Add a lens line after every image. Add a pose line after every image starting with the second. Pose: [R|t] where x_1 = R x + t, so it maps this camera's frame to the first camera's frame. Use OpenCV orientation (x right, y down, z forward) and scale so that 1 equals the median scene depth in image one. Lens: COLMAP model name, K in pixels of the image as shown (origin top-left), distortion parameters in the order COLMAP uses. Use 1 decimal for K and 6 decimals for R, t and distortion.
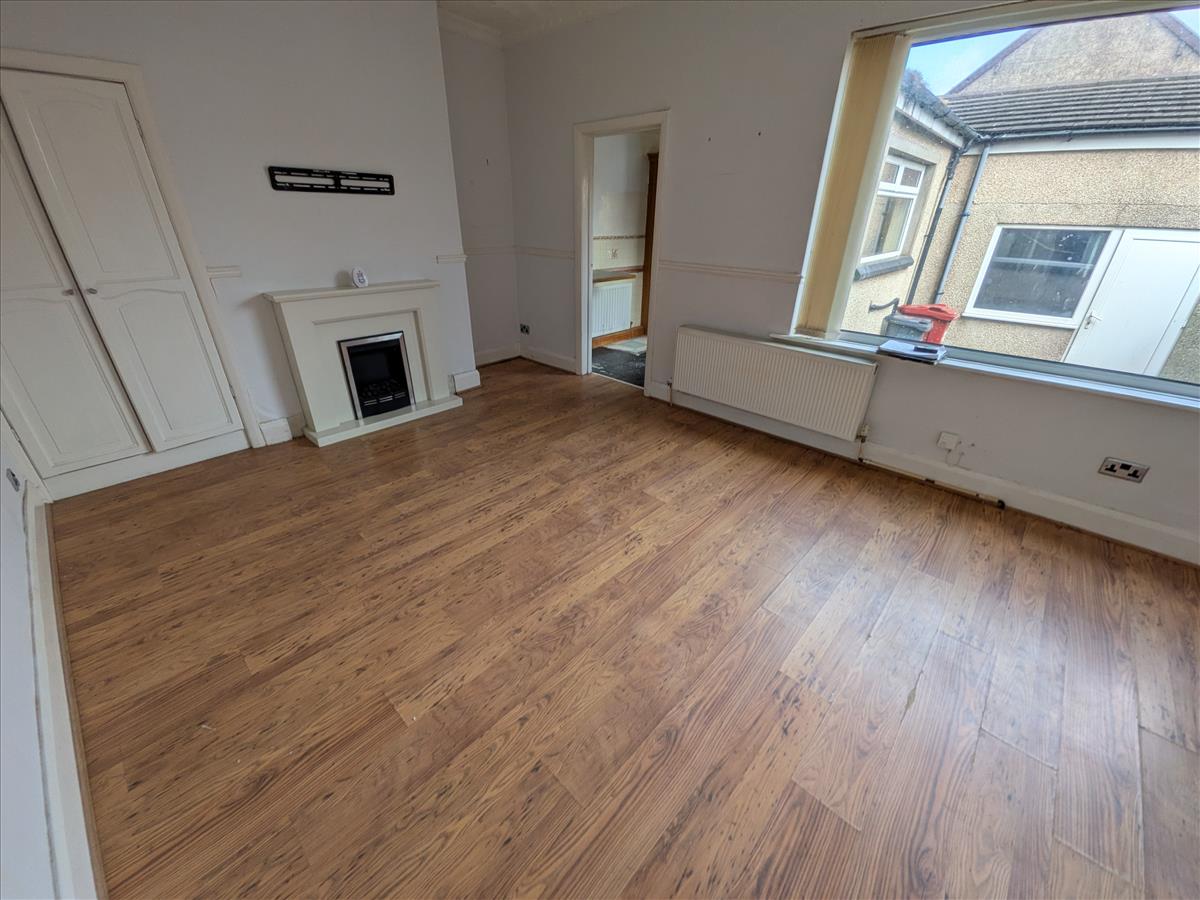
lens RADIAL K [[475.3, 0, 601.7], [0, 475.3, 448.5], [0, 0, 1]] dist [-0.000854, -0.000701]
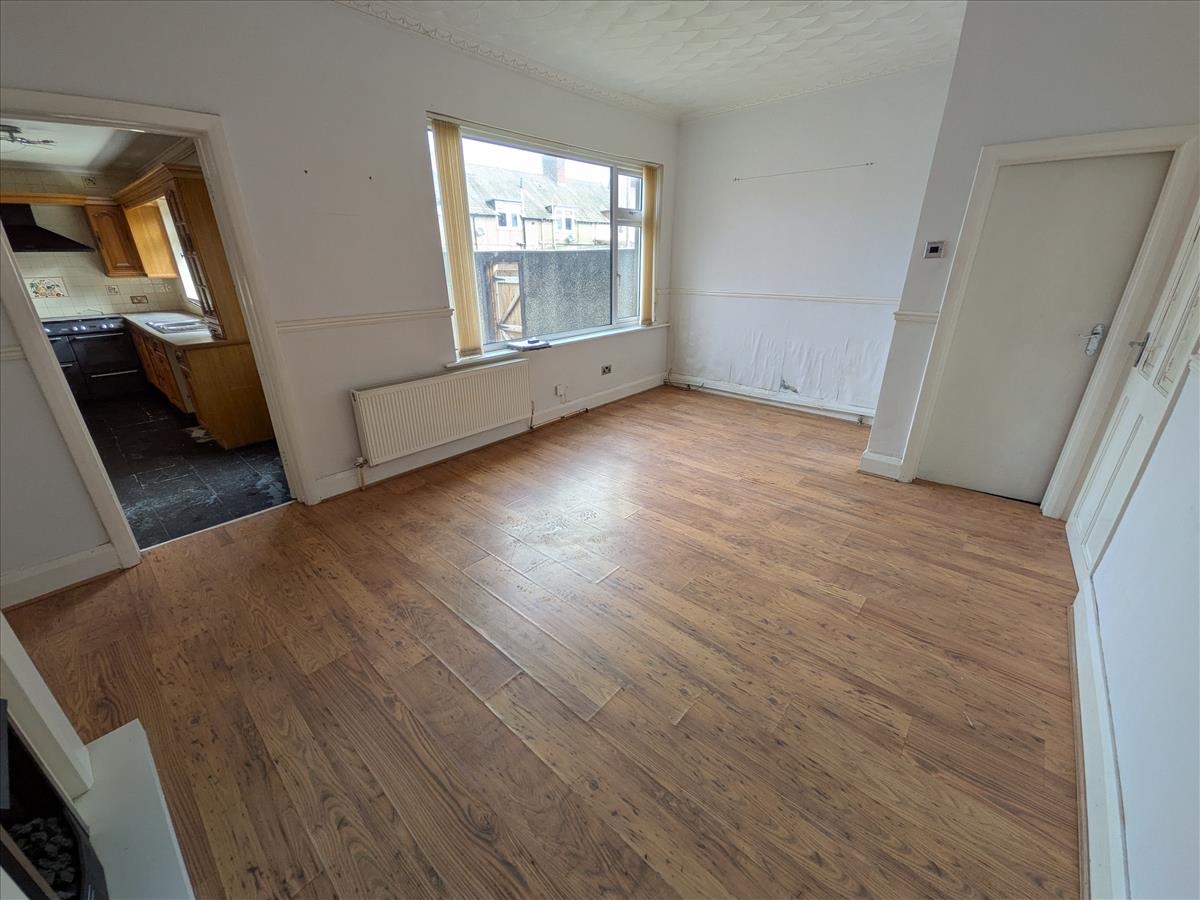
lens RADIAL K [[475.3, 0, 604.4], [0, 475.3, 451.0], [0, 0, 1]] dist [-0.000854, -0.000701]
pose [[-0.034491, -0.392636, 0.919047, -1.035354], [0.449313, 0.815326, 0.365186, -0.455120], [-0.892708, 0.425535, 0.148295, 0.878205]]
